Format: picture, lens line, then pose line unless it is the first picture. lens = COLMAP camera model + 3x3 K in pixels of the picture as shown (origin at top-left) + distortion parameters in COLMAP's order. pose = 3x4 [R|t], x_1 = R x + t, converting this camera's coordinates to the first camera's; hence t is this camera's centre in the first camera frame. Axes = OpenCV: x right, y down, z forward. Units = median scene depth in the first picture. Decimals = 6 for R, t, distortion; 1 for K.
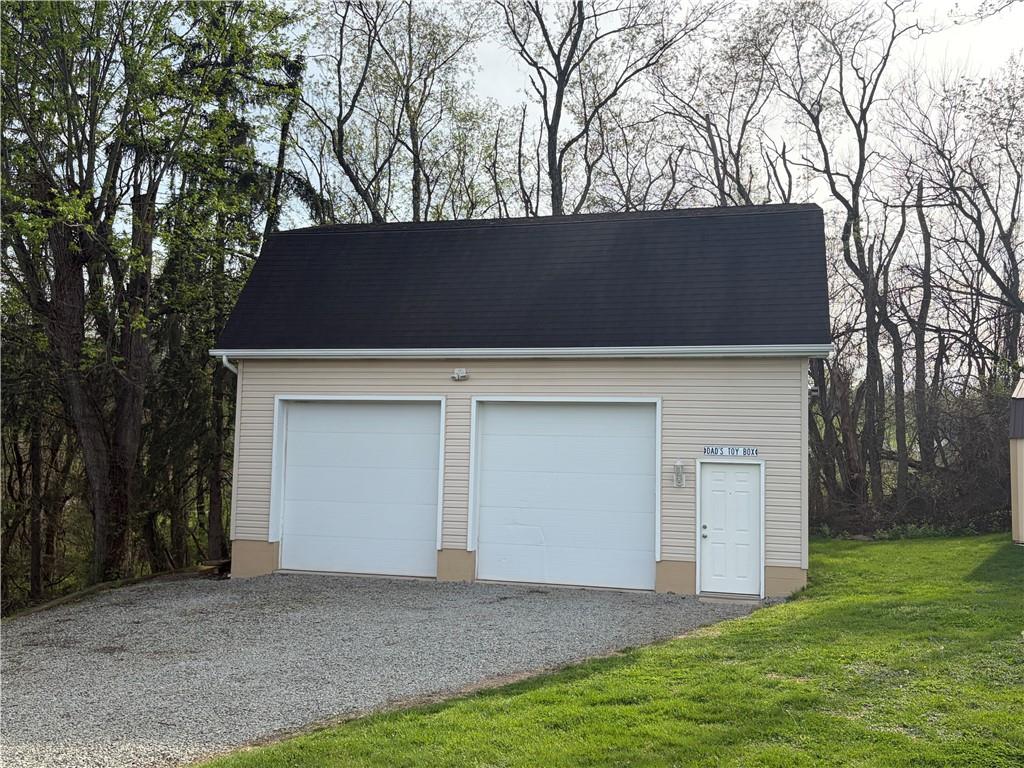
lens RADIAL K [[906.4, 0, 571.5], [0, 906.4, 380.5], [0, 0, 1]] dist [0.045469, -0.000951]
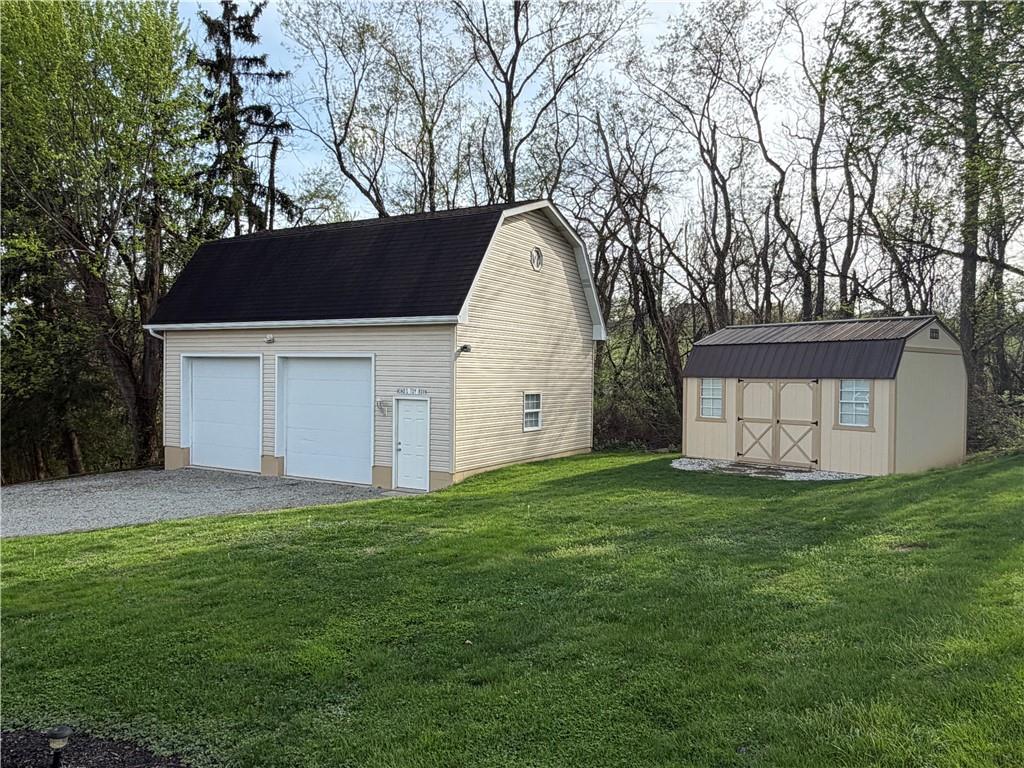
lens RADIAL K [[748.5, 0, 512.0], [0, 748.5, 384.0], [0, 0, 1]] dist [0.002129, 0.000400]
pose [[0.954439, -0.002954, -0.298392, 0.583695], [0.028304, 0.996339, 0.080671, -0.018915], [0.297061, -0.085441, 0.951028, -0.042110]]
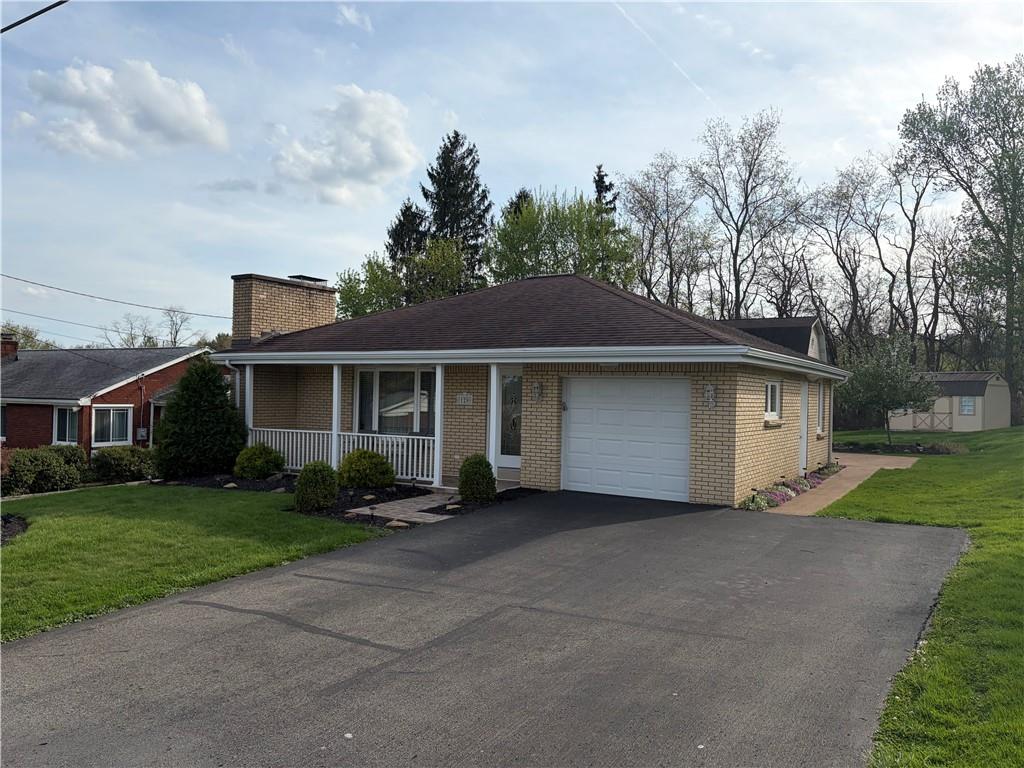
lens RADIAL K [[769.1, 0, 512.0], [0, 769.1, 384.0], [0, 0, 1]] dist [-0.003852, -0.001837]
pose [[0.949312, -0.013908, -0.314027, 0.091148], [0.030761, 0.998336, 0.048776, -0.143781], [0.312826, -0.055963, 0.948160, -1.859563]]
